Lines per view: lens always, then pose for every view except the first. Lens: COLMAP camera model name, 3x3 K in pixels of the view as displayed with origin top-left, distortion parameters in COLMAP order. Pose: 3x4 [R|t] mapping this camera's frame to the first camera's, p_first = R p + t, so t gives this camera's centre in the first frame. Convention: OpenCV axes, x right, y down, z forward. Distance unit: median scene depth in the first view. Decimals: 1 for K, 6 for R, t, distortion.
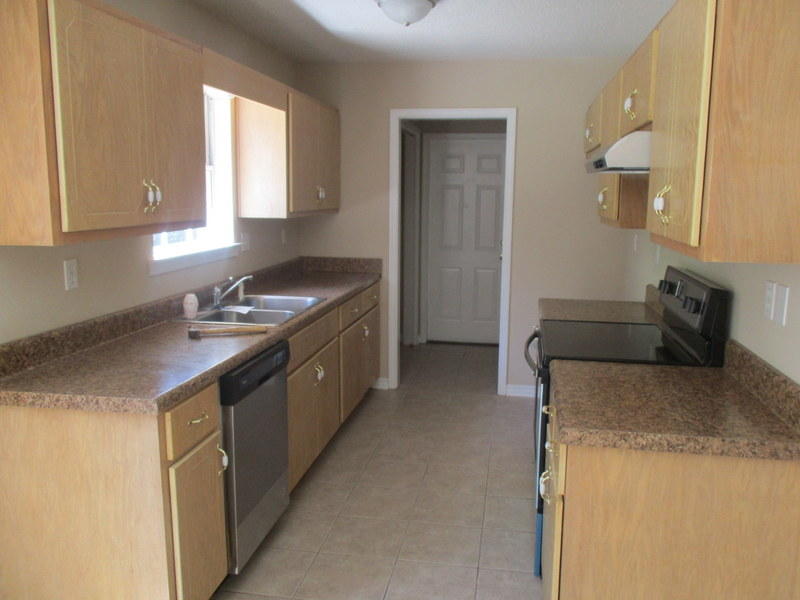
lens RADIAL K [[686.3, 0, 400.0], [0, 686.3, 300.0], [0, 0, 1]] dist [0.072043, 0.000206]
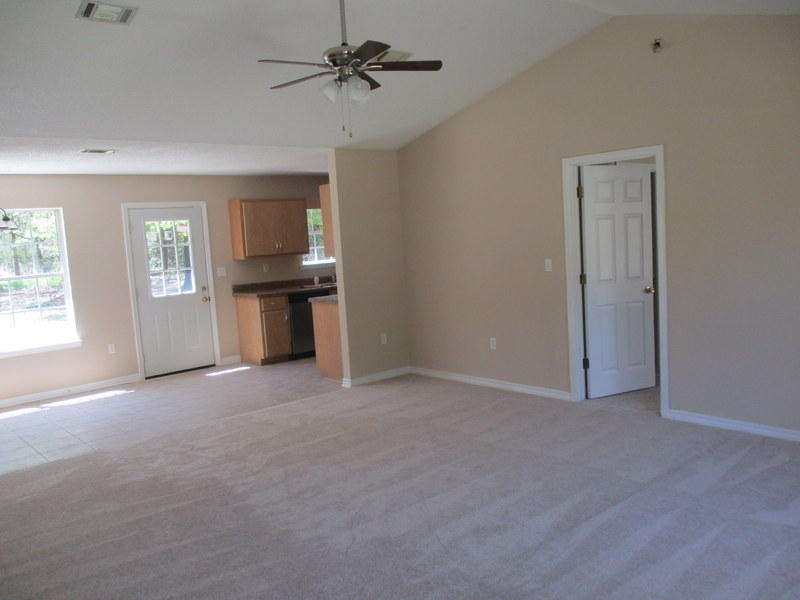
lens RADIAL K [[686.3, 0, 400.0], [0, 686.3, 300.0], [0, 0, 1]] dist [0.072043, 0.000206]
pose [[0.786840, 0.009954, -0.617077, 2.427572], [-0.030914, 0.999250, -0.023299, 0.202547], [0.616382, 0.037409, 0.786558, -1.465427]]
